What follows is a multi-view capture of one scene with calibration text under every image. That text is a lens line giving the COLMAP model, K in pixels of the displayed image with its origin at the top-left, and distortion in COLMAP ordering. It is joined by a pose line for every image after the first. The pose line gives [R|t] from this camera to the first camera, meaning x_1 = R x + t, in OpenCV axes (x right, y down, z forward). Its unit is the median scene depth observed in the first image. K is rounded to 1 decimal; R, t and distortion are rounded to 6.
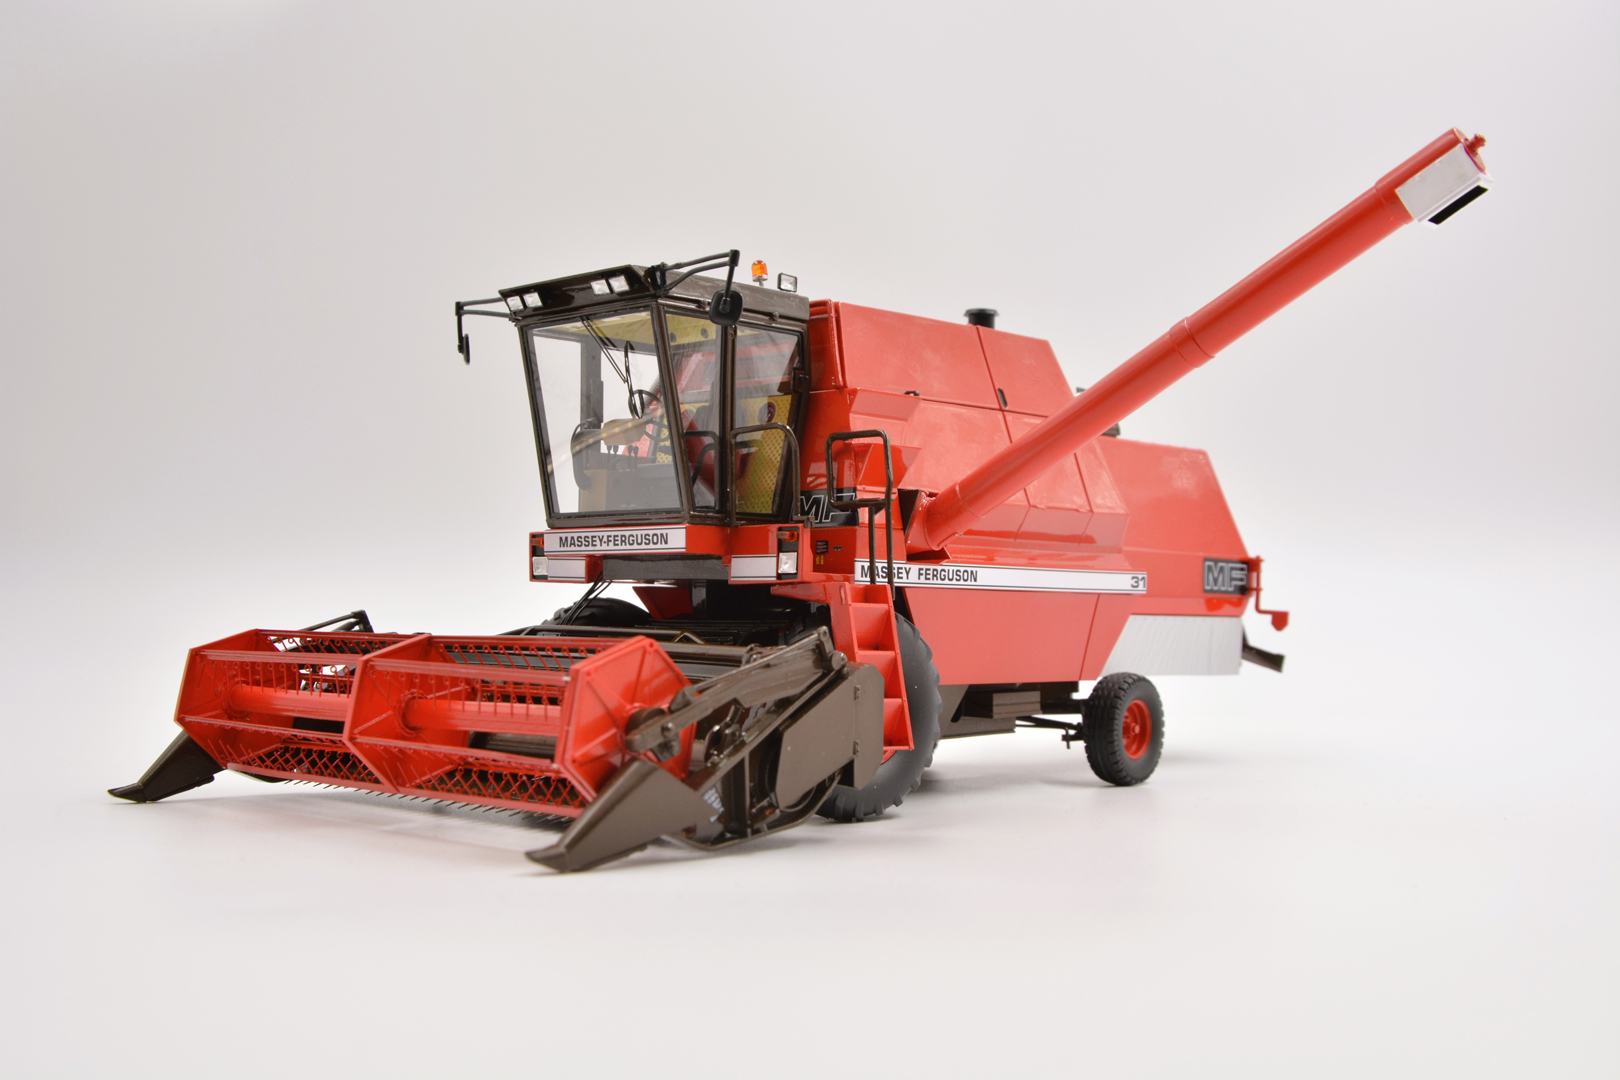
lens RADIAL K [[1781.7, 0, 803.0], [0, 1781.7, 500.2], [0, 0, 1]] dist [-0.050067, 0.000000]
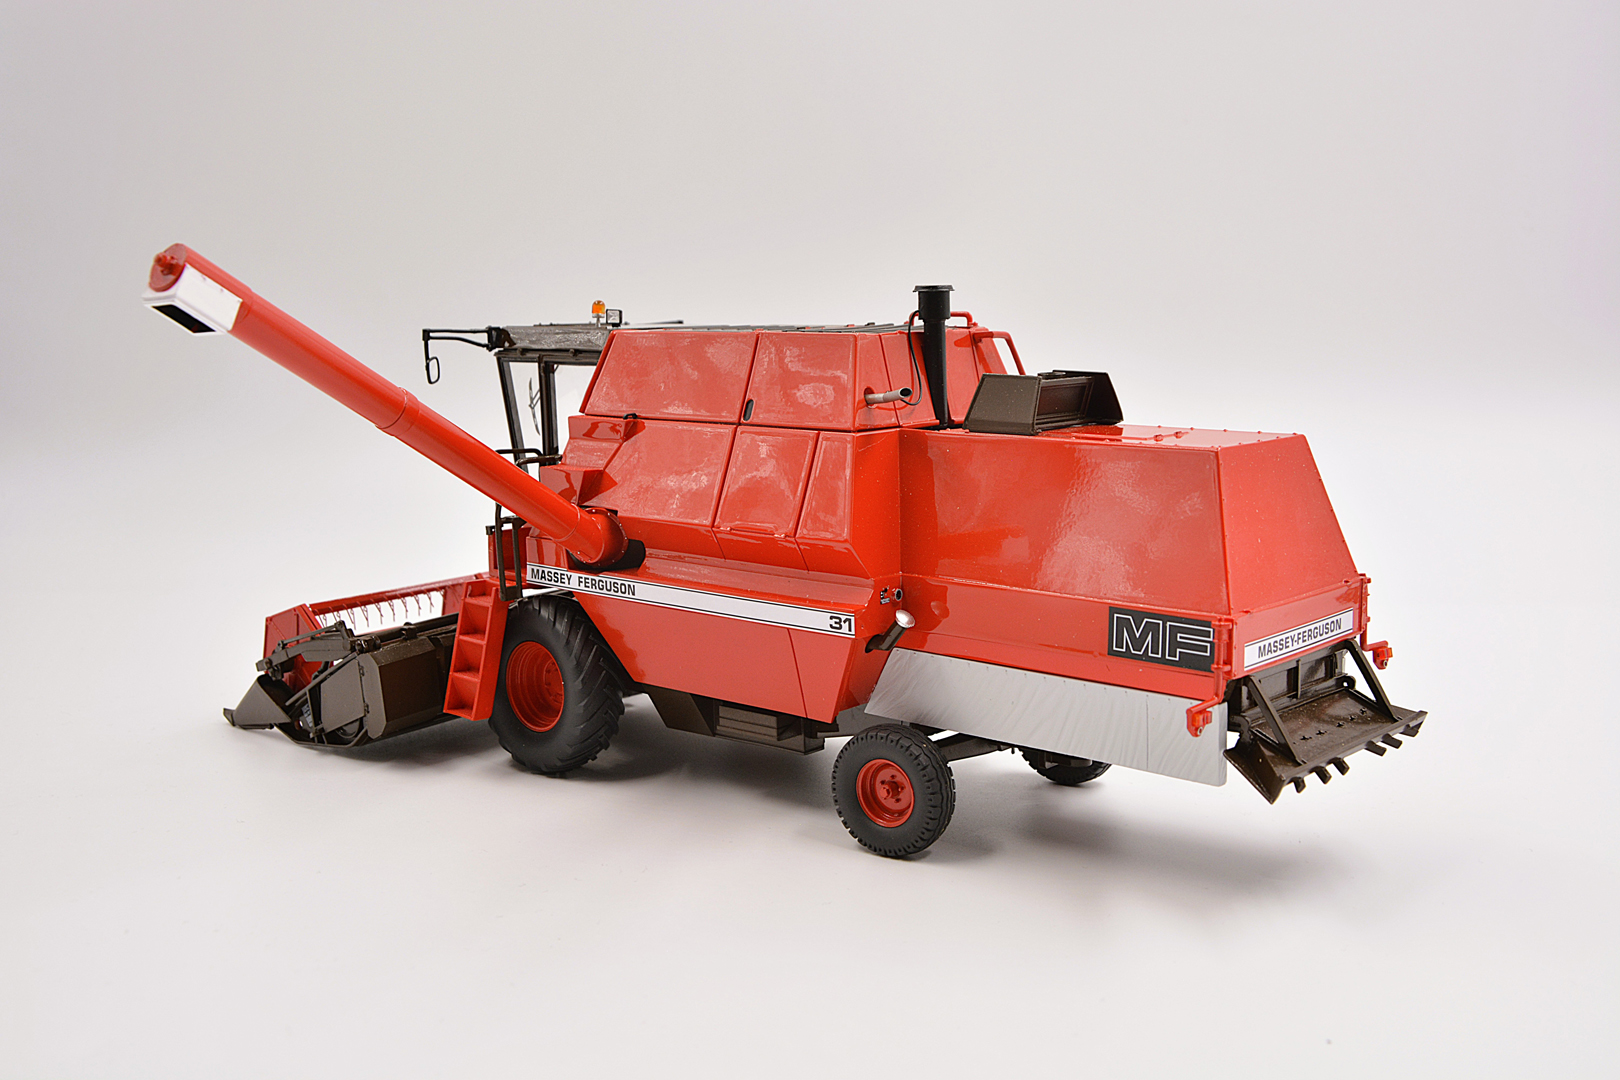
lens RADIAL K [[1781.7, 0, 808.9], [0, 1781.7, 545.4], [0, 0, 1]] dist [-0.050067, 0.000000]
pose [[0.031066, 0.128271, -0.991252, 1.204462], [0.066140, 0.989294, 0.130091, -0.121125], [0.997327, -0.069603, 0.022249, 1.123661]]
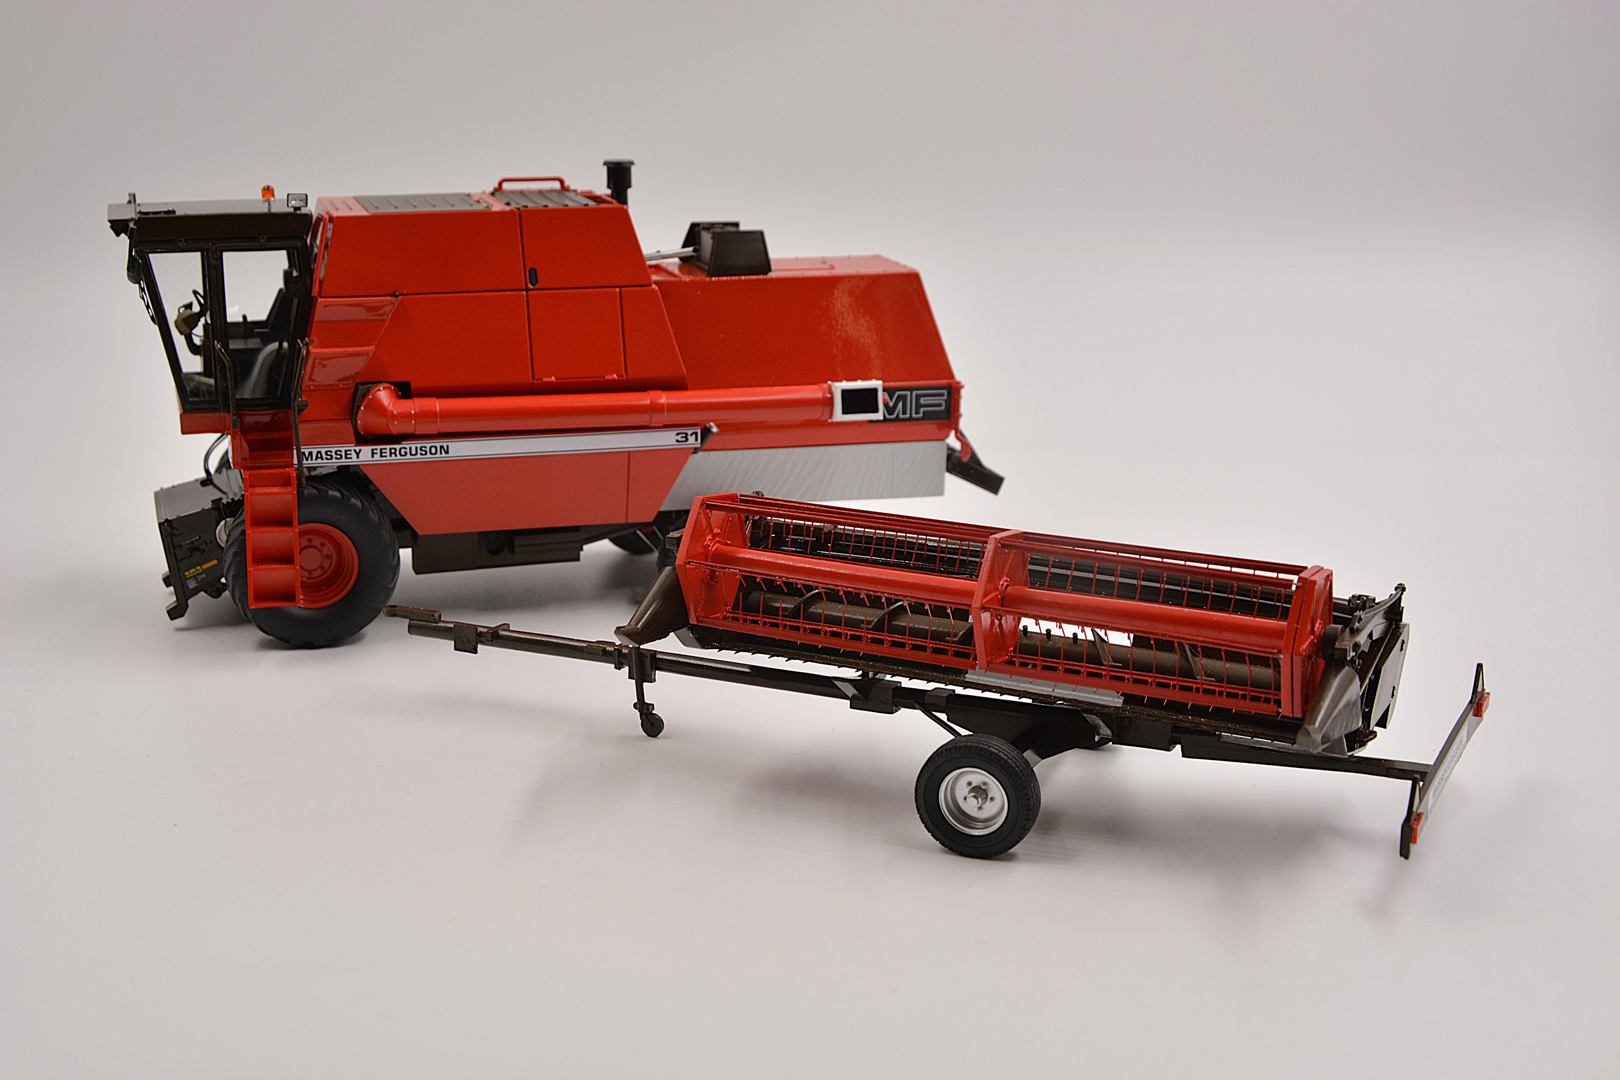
lens RADIAL K [[2320.9, 0, 815.7], [0, 2320.9, 530.4], [0, 0, 1]] dist [-0.050855, 0.000000]
pose [[0.869488, 0.101638, -0.483384, 1.105850], [0.038683, 0.961586, 0.271766, -0.328880], [0.492437, -0.254996, 0.832156, -0.189449]]
